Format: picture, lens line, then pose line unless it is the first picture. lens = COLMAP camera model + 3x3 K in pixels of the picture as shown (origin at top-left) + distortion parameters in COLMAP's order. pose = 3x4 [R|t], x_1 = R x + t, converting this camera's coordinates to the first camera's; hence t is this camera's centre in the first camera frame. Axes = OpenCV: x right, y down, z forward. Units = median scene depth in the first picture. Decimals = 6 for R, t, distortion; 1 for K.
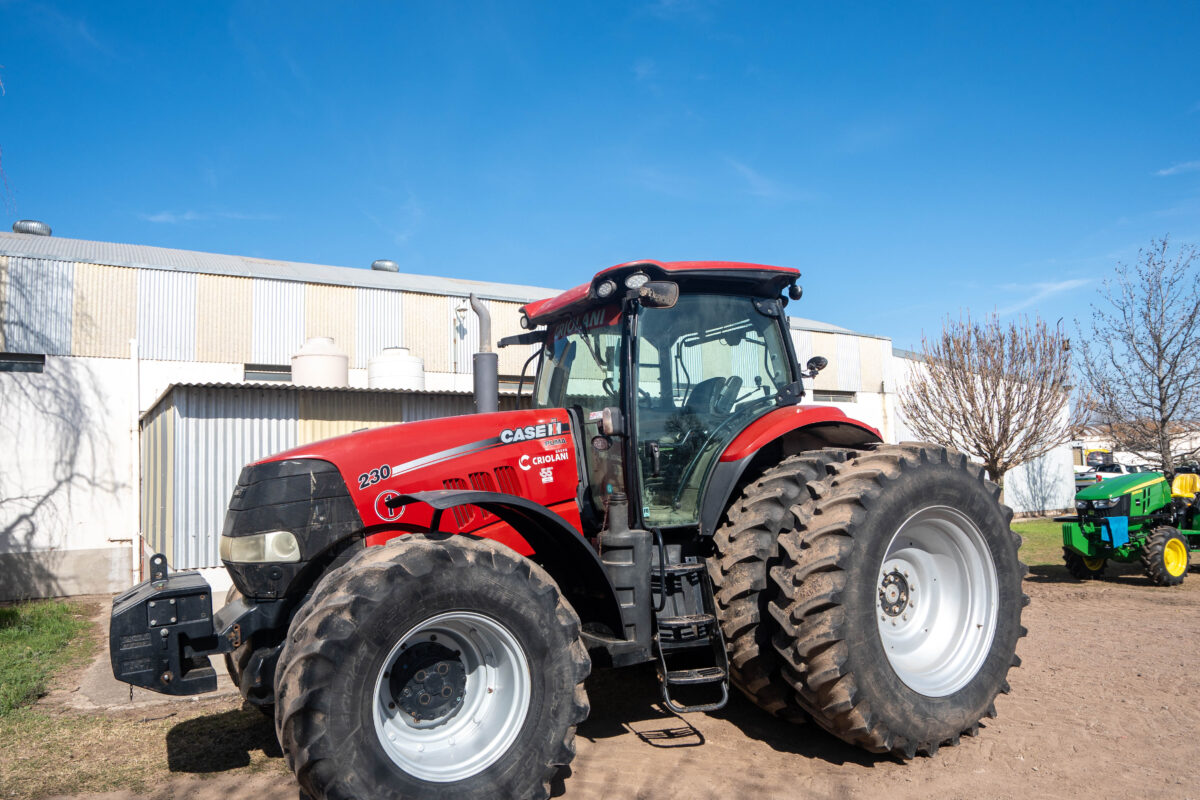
lens RADIAL K [[828.2, 0, 601.8], [0, 828.2, 406.5], [0, 0, 1]] dist [-0.072767, 0.040906]
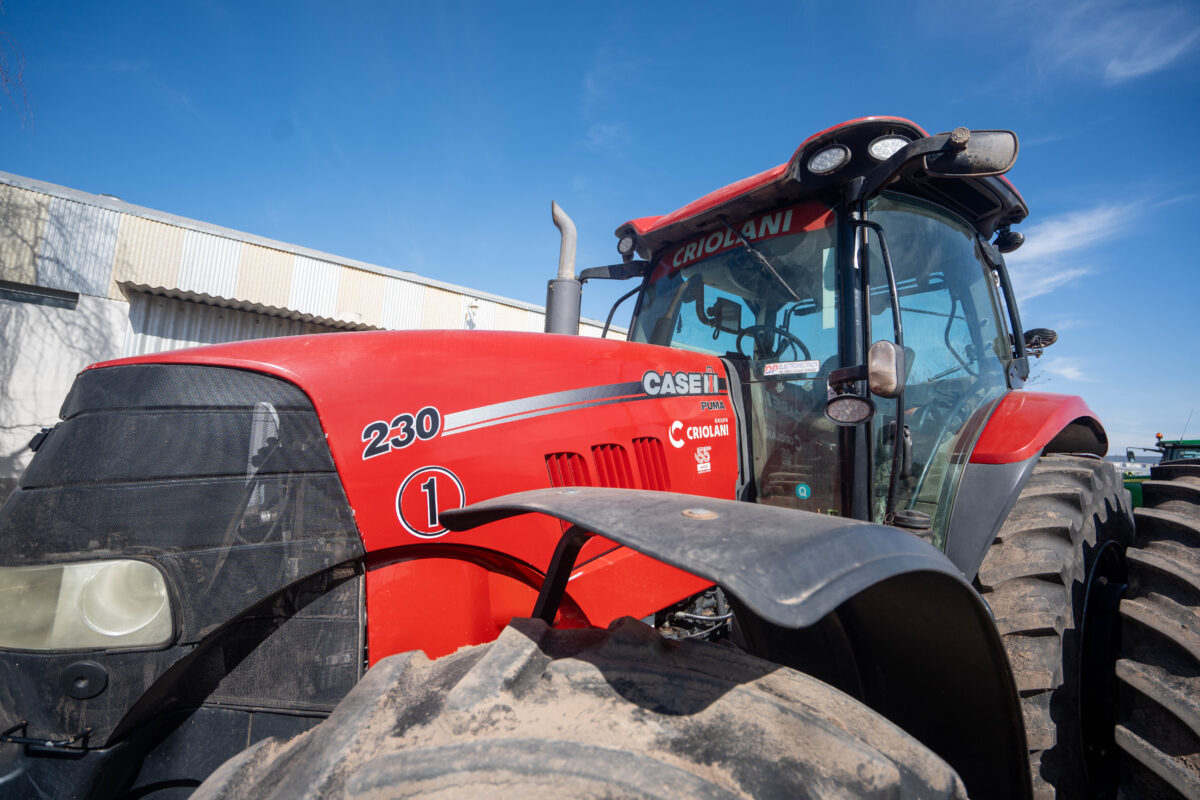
lens RADIAL K [[552.3, 0, 598.8], [0, 552.3, 401.1], [0, 0, 1]] dist [-0.056028, 0.019504]
pose [[0.989859, 0.102181, 0.098687, -0.184496], [-0.100672, 0.994715, -0.020167, 0.058584], [-0.100226, 0.010027, 0.994914, 0.636291]]
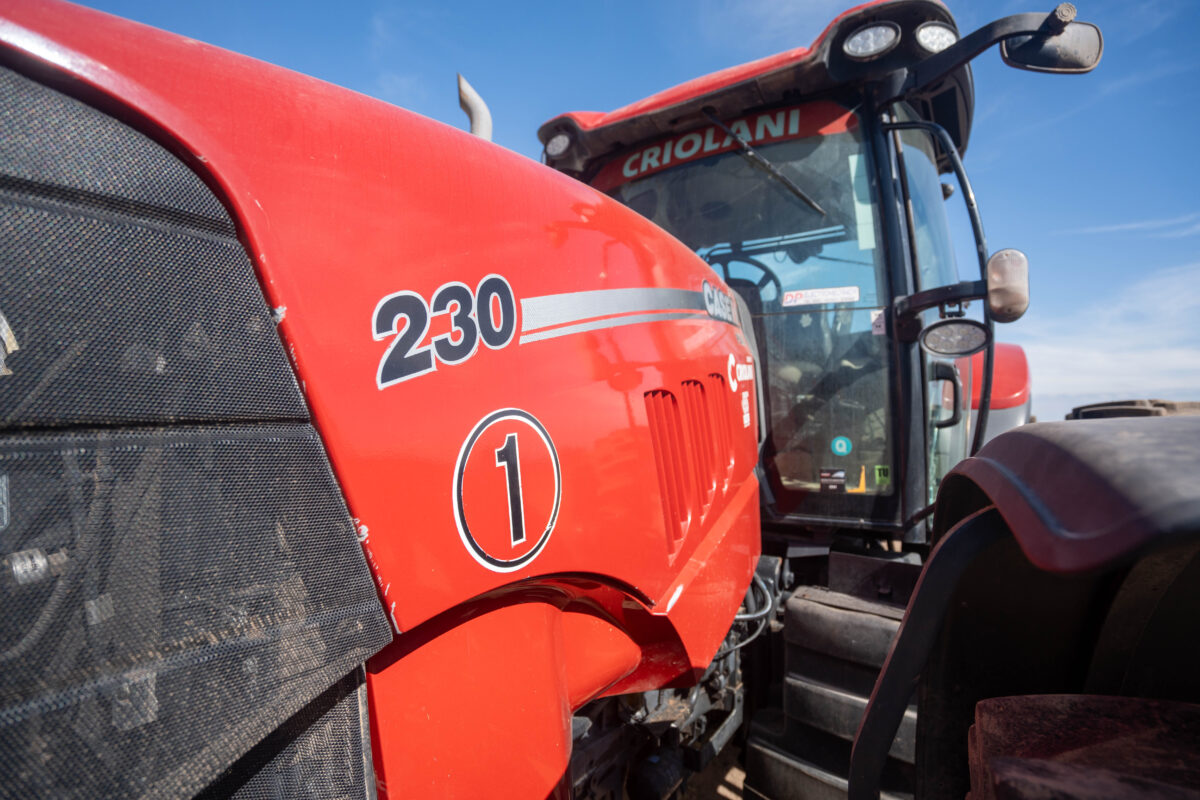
lens RADIAL K [[552.3, 0, 598.8], [0, 552.3, 401.1], [0, 0, 1]] dist [-0.056028, 0.019504]
pose [[0.892568, 0.082226, 0.443353, -0.268316], [-0.088314, 0.996069, -0.006940, 0.089410], [-0.442181, -0.032960, 0.896320, 0.791190]]
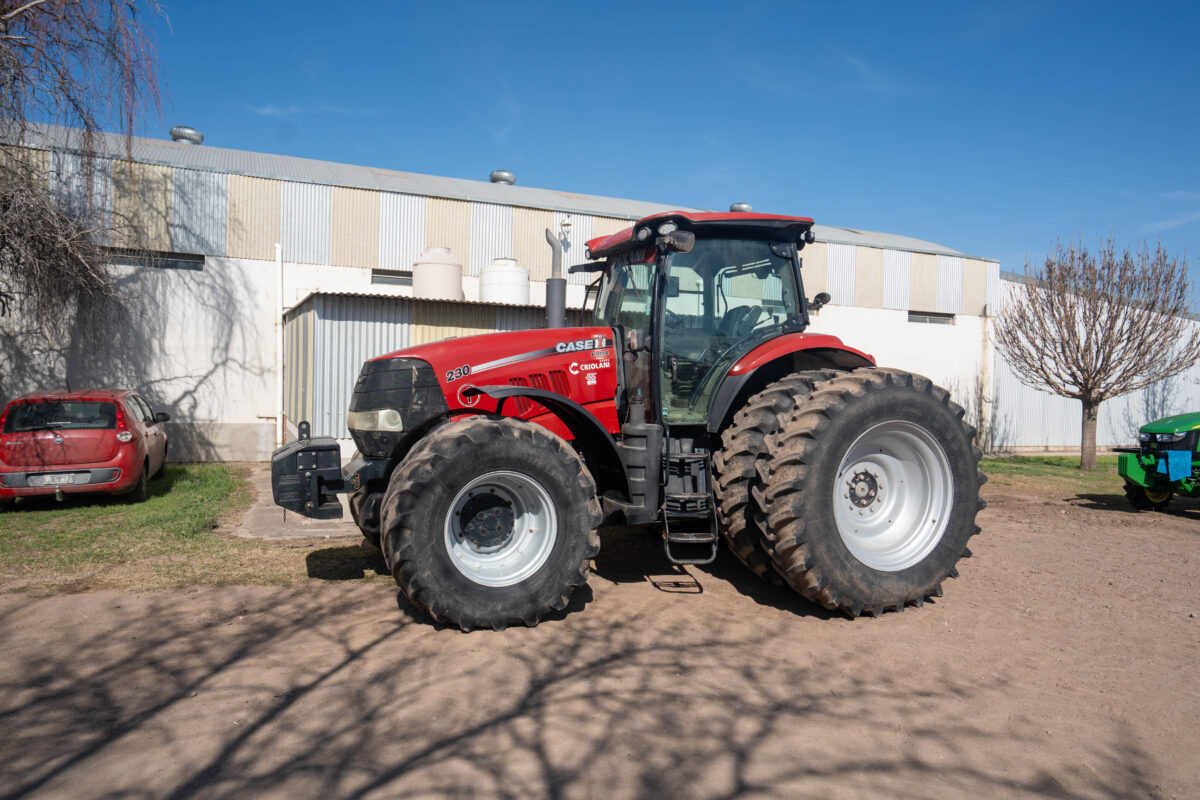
lens RADIAL K [[823.3, 0, 599.2], [0, 823.3, 394.6], [0, 0, 1]] dist [0.009144, 0.007312]
pose [[0.988293, 0.055086, -0.142277, 0.132257], [-0.040601, 0.993875, 0.102777, -0.025619], [0.147067, -0.095797, 0.984477, -0.270723]]
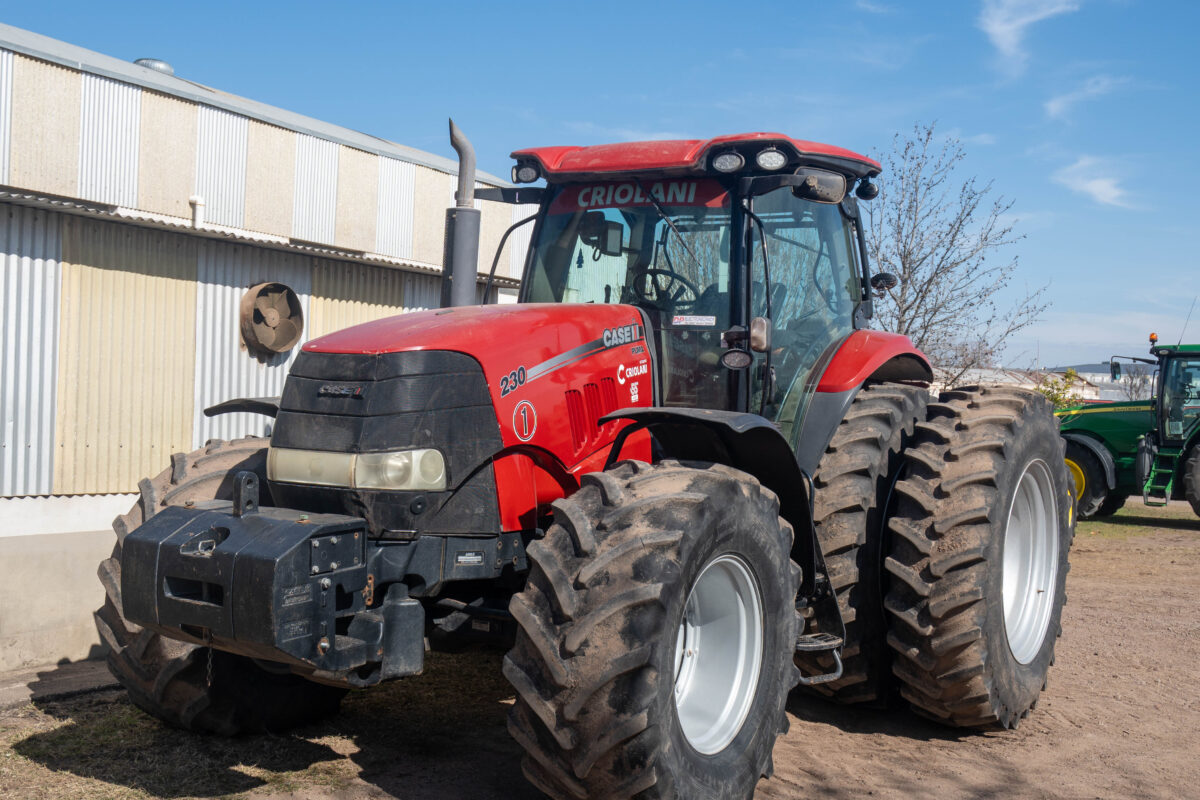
lens RADIAL K [[1363.4, 0, 602.7], [0, 1363.4, 402.3], [0, 0, 1]] dist [0.016612, 0.032771]
pose [[0.883986, 0.069645, 0.462297, -0.693574], [-0.110810, 0.991877, 0.062460, 0.016420], [-0.454192, -0.106441, 0.884523, -0.115501]]
